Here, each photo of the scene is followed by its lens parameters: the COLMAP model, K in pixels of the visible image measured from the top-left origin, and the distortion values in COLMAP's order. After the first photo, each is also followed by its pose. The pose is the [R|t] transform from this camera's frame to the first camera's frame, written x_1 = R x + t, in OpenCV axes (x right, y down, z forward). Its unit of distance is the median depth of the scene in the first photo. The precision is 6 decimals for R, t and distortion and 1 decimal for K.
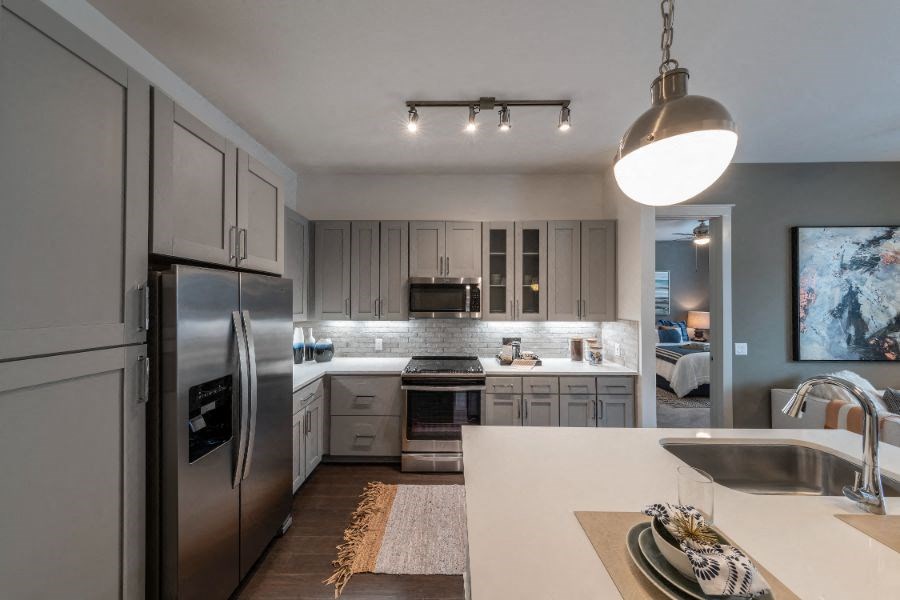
lens RADIAL K [[283.8, 0, 447.6], [0, 283.8, 301.7], [0, 0, 1]] dist [0.000941, 0.000005]
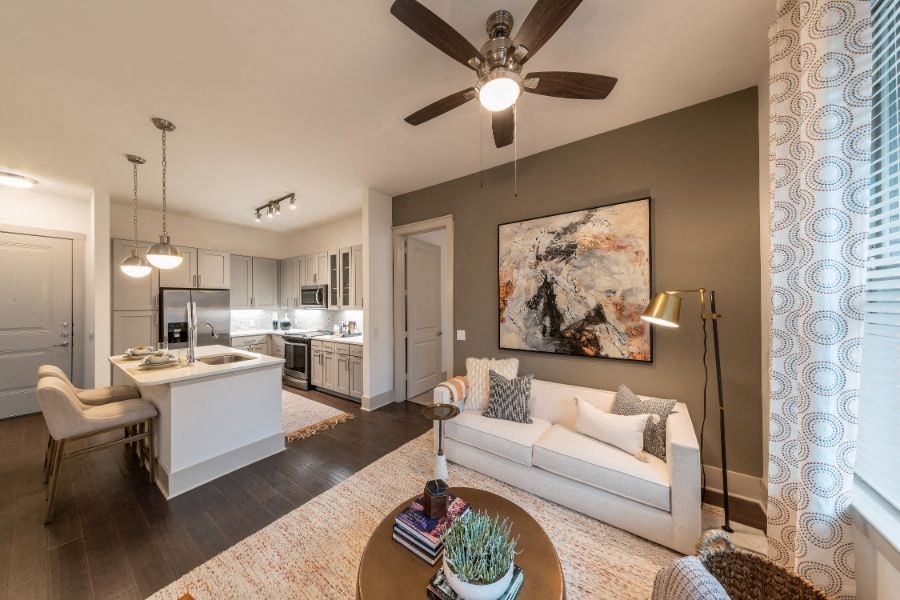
lens RADIAL K [[283.8, 0, 447.7], [0, 283.8, 300.5], [0, 0, 1]] dist [0.000941, 0.000005]
pose [[0.829270, -0.010989, -0.558740, 1.686469], [0.010817, 0.999935, -0.003612, 0.027210], [0.558743, -0.003048, 0.829335, -0.009574]]
